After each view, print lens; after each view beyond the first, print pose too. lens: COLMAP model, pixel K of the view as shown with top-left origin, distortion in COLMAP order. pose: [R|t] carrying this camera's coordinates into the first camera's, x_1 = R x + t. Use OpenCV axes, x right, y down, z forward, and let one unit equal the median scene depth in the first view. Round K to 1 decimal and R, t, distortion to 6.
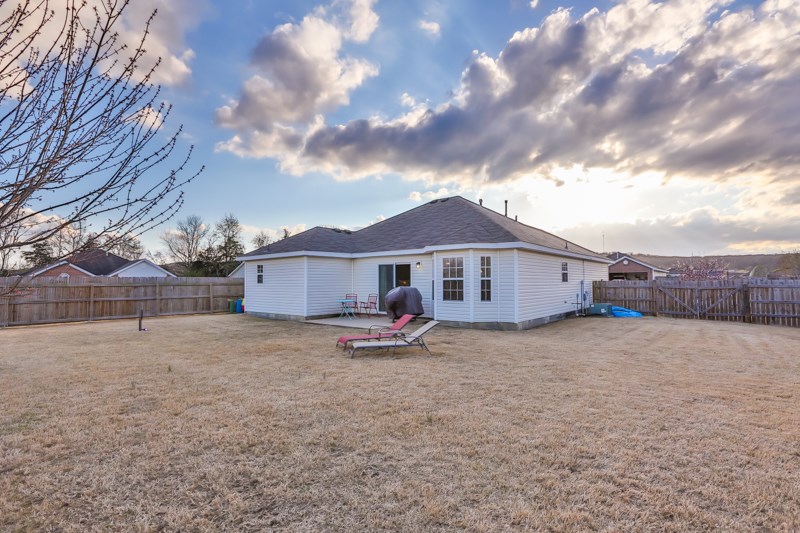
lens RADIAL K [[368.5, 0, 403.5], [0, 368.5, 269.8], [0, 0, 1]] dist [-0.041629, 0.014761]
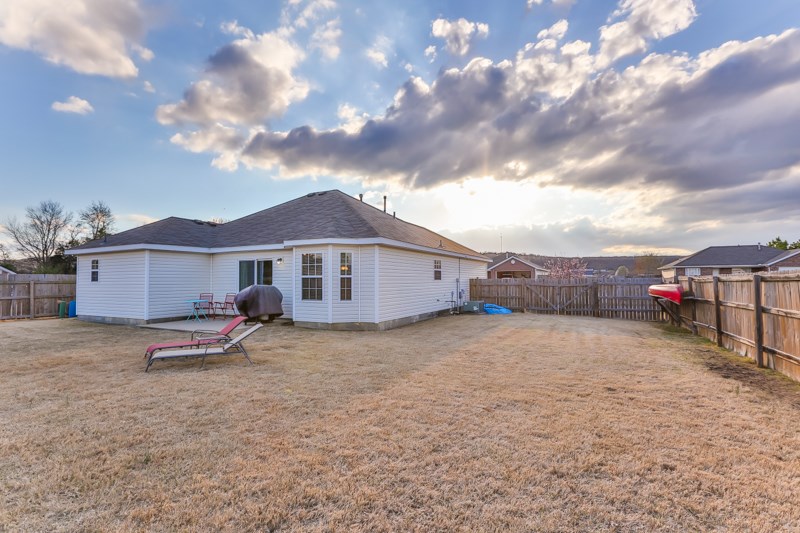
lens RADIAL K [[368.5, 0, 394.7], [0, 368.5, 267.2], [0, 0, 1]] dist [-0.041629, 0.014761]
pose [[0.976777, 0.007081, 0.214141, 0.116774], [-0.006575, 0.999974, -0.003071, 0.002360], [-0.214157, 0.001591, 0.976798, 0.045529]]
